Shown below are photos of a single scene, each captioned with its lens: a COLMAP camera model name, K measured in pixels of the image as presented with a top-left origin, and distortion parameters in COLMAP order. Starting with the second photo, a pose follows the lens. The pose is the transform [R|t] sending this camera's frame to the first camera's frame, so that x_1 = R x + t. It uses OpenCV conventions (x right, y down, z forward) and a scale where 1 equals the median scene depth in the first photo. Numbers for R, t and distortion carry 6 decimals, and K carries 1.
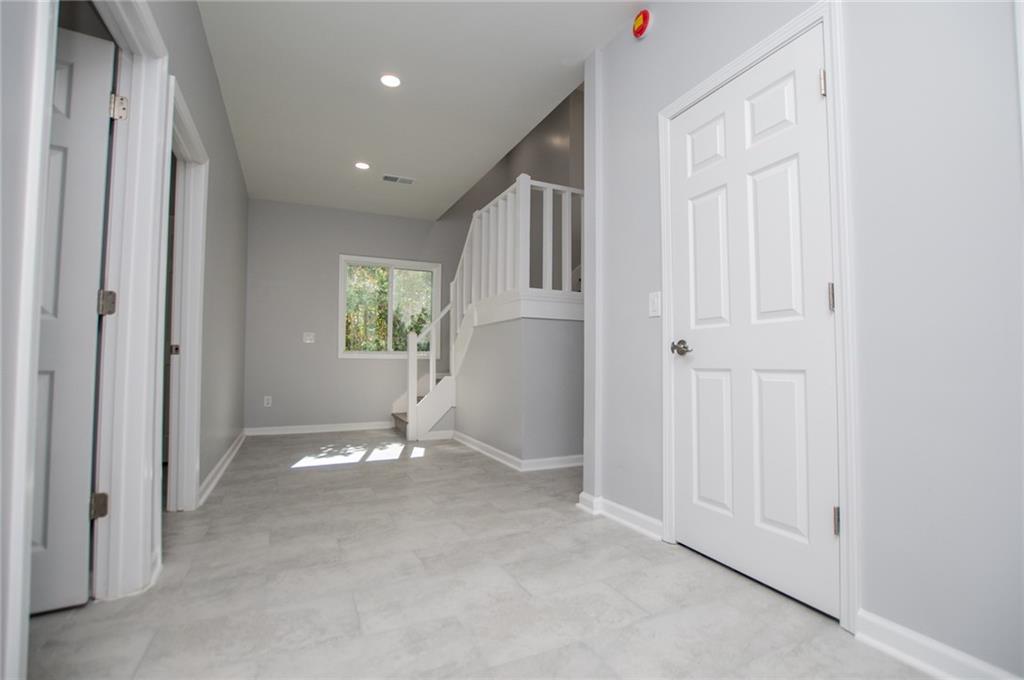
lens RADIAL K [[458.3, 0, 514.4], [0, 458.3, 342.0], [0, 0, 1]] dist [-0.020445, -0.000179]
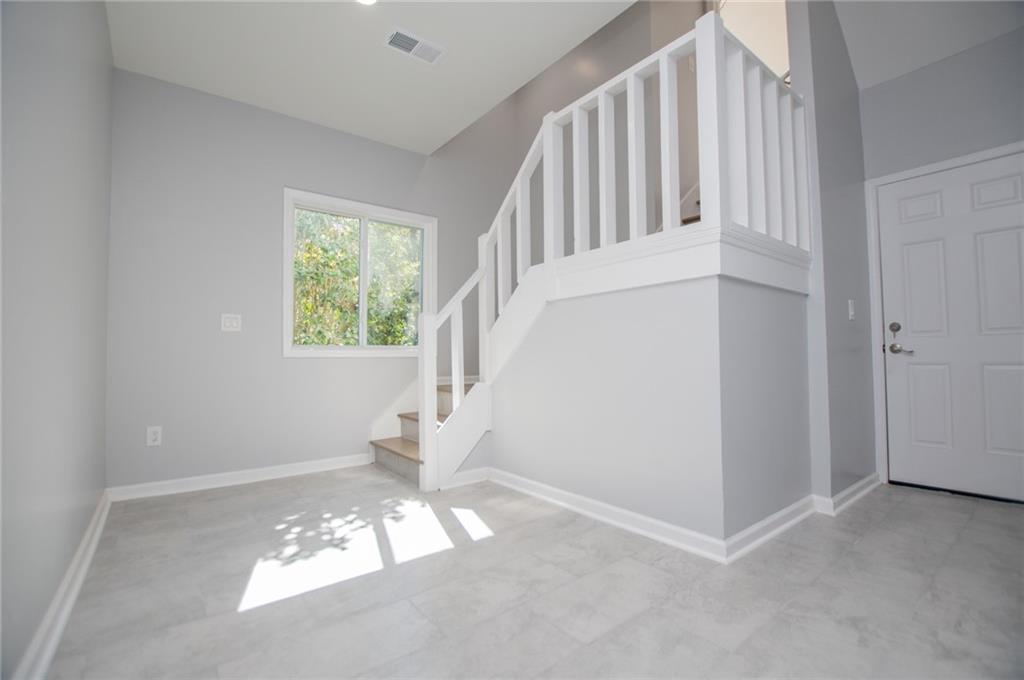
lens RADIAL K [[451.7, 0, 531.6], [0, 451.7, 342.6], [0, 0, 1]] dist [-0.033012, -0.000149]
pose [[0.972507, -0.006359, 0.232786, -0.218098], [0.004443, 0.999952, 0.008754, 0.013579], [-0.232831, -0.007479, 0.972488, 0.370169]]
